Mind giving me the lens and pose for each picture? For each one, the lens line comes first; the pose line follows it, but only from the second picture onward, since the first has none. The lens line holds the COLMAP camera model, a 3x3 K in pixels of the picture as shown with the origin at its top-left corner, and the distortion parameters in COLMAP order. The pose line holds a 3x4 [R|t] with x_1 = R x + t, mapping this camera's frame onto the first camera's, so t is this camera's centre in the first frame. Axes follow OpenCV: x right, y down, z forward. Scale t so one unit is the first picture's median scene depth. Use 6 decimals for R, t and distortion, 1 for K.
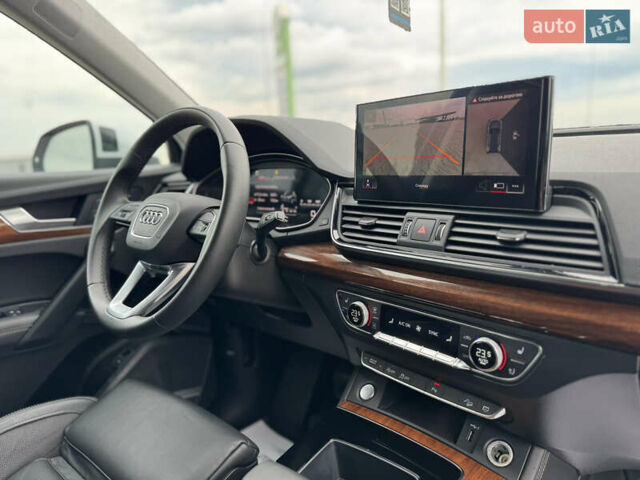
lens RADIAL K [[447.6, 0, 312.8], [0, 447.6, 238.7], [0, 0, 1]] dist [0.084491, -0.130984]
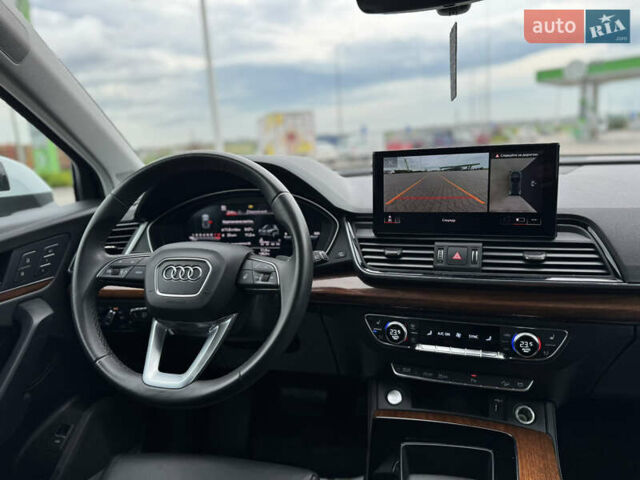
lens RADIAL K [[447.6, 0, 312.8], [0, 447.6, 238.7], [0, 0, 1]] dist [0.084491, -0.130984]
pose [[0.883867, -0.103794, 0.456076, -0.568855], [0.103751, 0.994284, 0.025212, -0.118609], [-0.456086, 0.025034, 0.889584, 0.059235]]
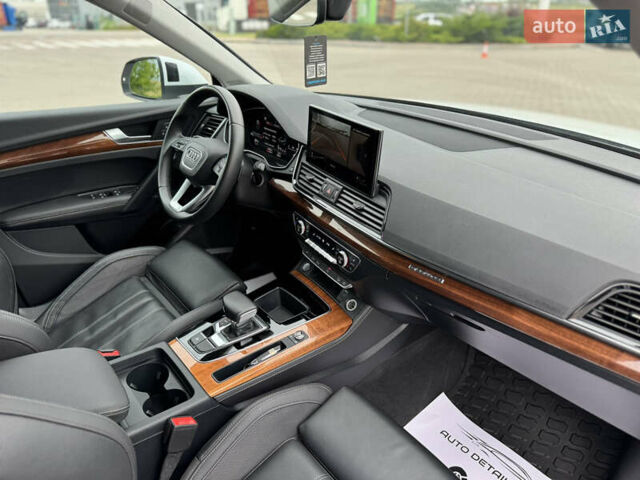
lens RADIAL K [[447.6, 0, 312.8], [0, 447.6, 238.7], [0, 0, 1]] dist [0.084491, -0.130984]
pose [[0.984423, 0.127389, -0.121174, 0.361027], [-0.086099, 0.950211, 0.299476, -0.319738], [0.153291, -0.284378, 0.946378, -0.682313]]
